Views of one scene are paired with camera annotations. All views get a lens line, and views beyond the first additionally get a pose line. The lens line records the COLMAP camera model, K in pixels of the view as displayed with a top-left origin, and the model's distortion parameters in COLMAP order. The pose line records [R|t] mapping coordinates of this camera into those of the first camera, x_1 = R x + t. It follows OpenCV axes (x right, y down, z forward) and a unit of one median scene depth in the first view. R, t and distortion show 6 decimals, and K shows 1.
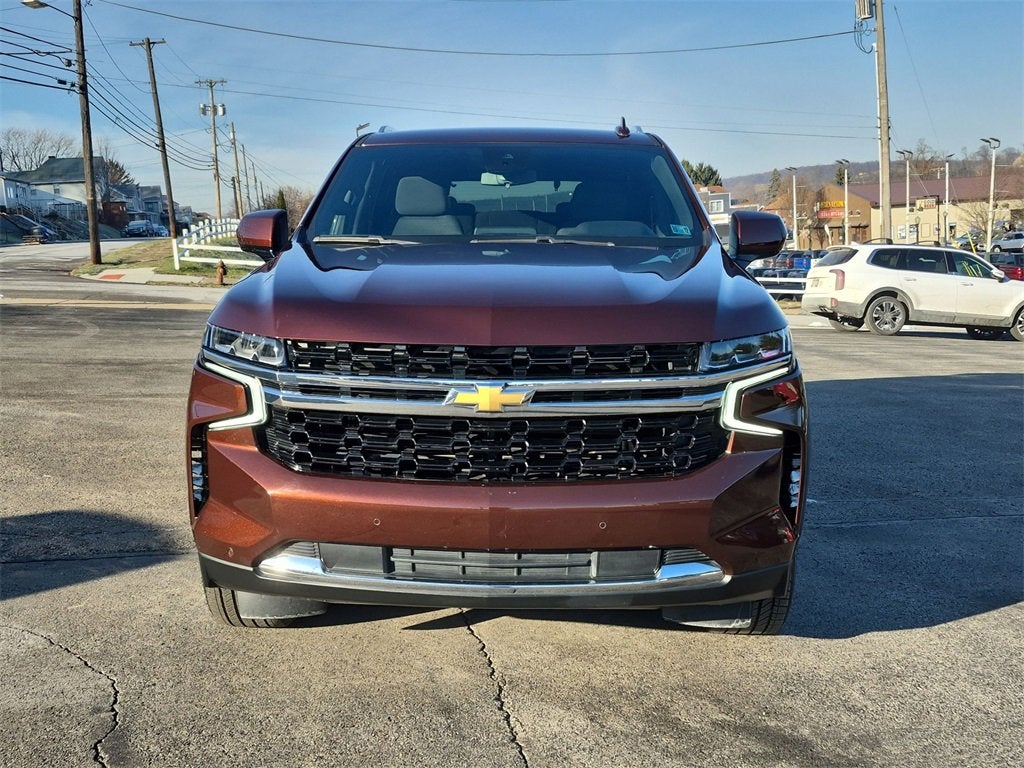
lens RADIAL K [[1153.3, 0, 496.5], [0, 1153.3, 369.8], [0, 0, 1]] dist [0.081806, 0.000000]
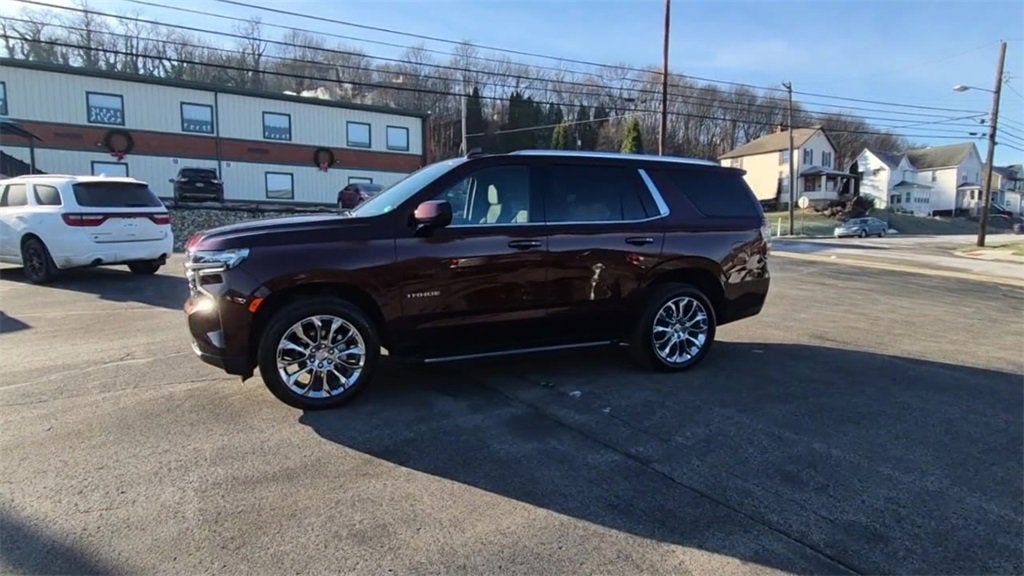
lens RADIAL K [[585.1, 0, 513.4], [0, 585.1, 297.6], [0, 0, 1]] dist [0.009283, -0.000690]
pose [[0.400830, 0.144462, -0.904691, 0.143453], [-0.137511, 0.985790, 0.096486, -0.012567], [0.905774, 0.085731, 0.414999, 0.101619]]
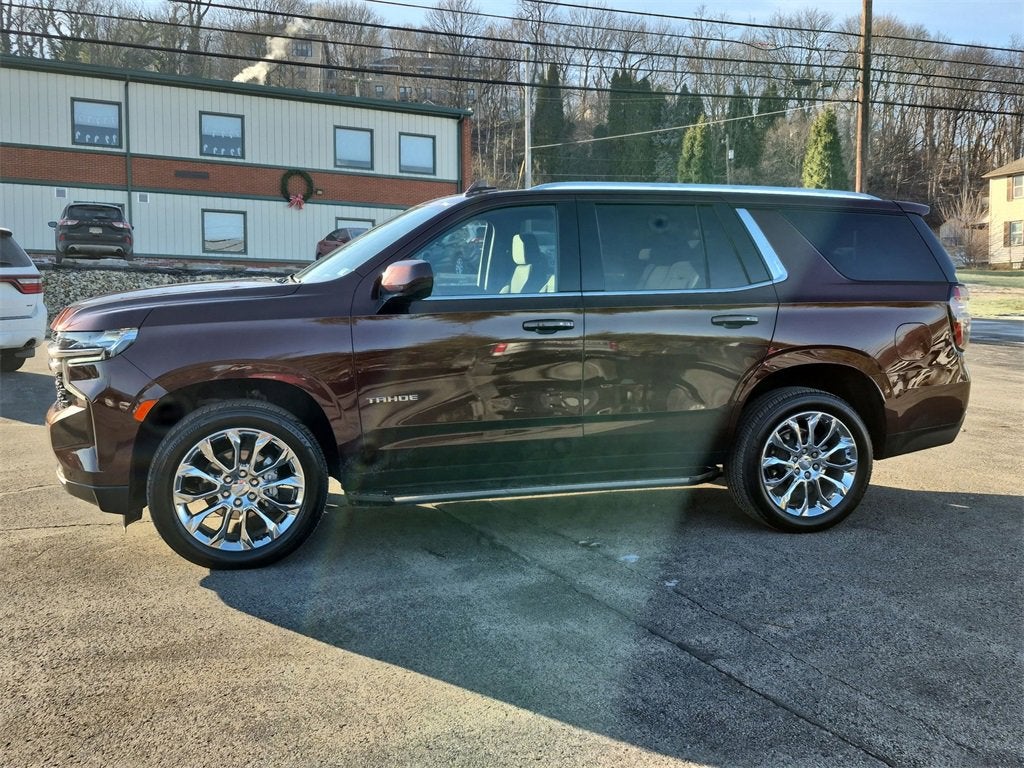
lens RADIAL K [[1007.5, 0, 514.2], [0, 1007.5, 380.5], [0, 0, 1]] dist [0.078870, 0.000000]
pose [[0.303628, 0.110985, -0.946305, 0.162475], [-0.140854, 0.987508, 0.070623, -0.013708], [0.942322, 0.111847, 0.315468, 0.106401]]
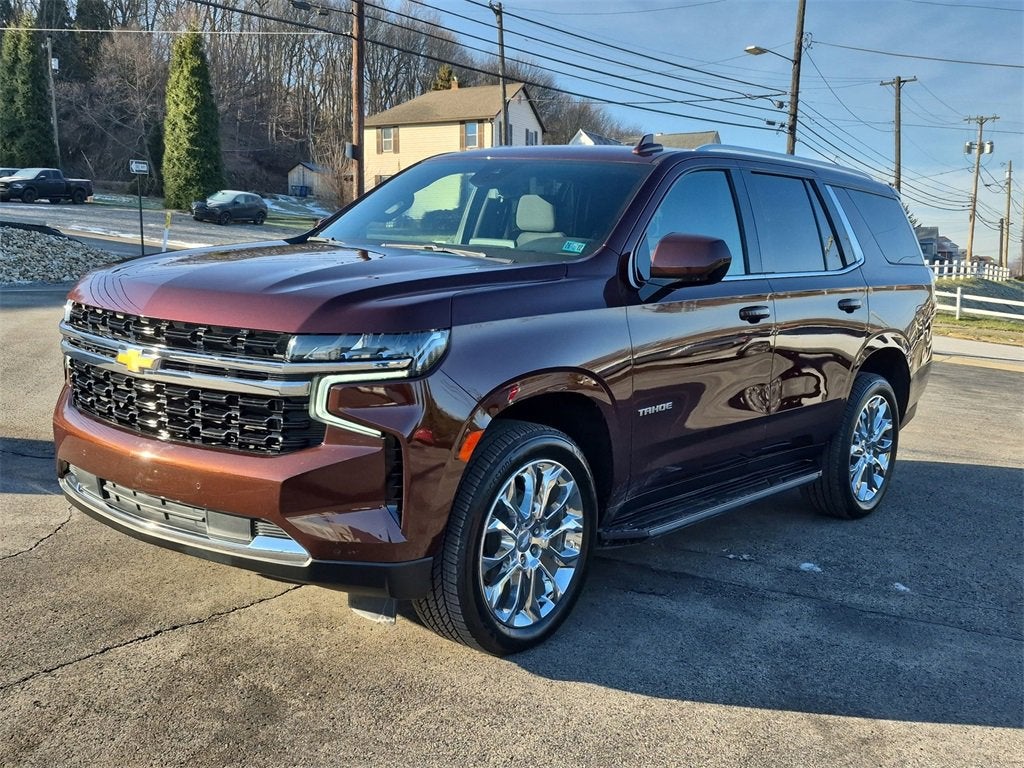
lens RADIAL K [[1153.3, 0, 507.9], [0, 1153.3, 391.4], [0, 0, 1]] dist [0.081806, 0.000000]
pose [[0.797936, 0.124322, -0.589782, 0.089433], [-0.133697, 0.990628, 0.027935, -0.002477], [0.587727, 0.056561, 0.807079, 0.023689]]
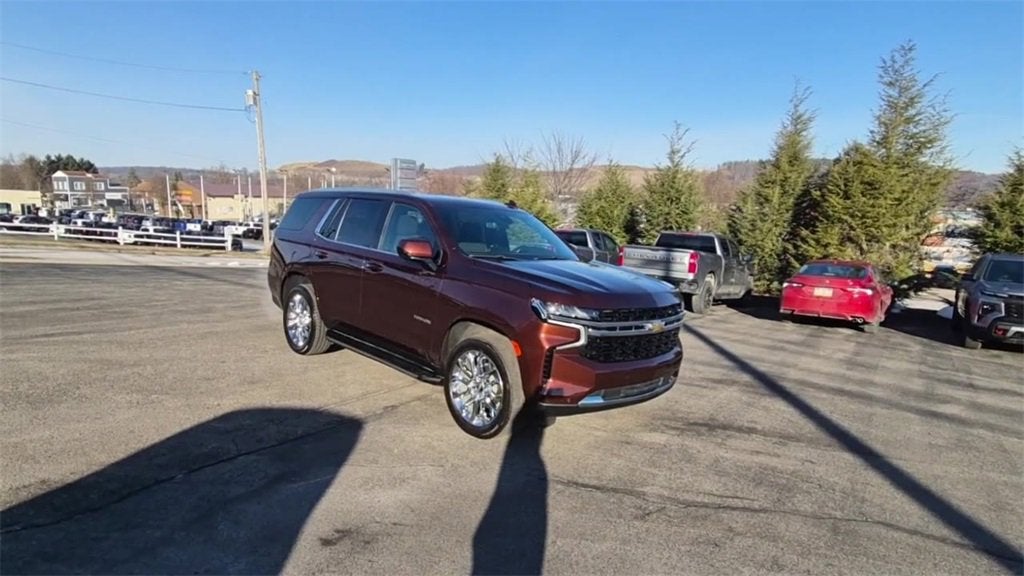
lens RADIAL K [[585.1, 0, 514.2], [0, 585.1, 283.1], [0, 0, 1]] dist [0.009283, -0.000690]
pose [[0.677822, -0.032064, 0.734526, -0.113894], [0.028330, 0.999446, 0.017486, -0.010204], [-0.734680, 0.008957, 0.678355, 0.025474]]
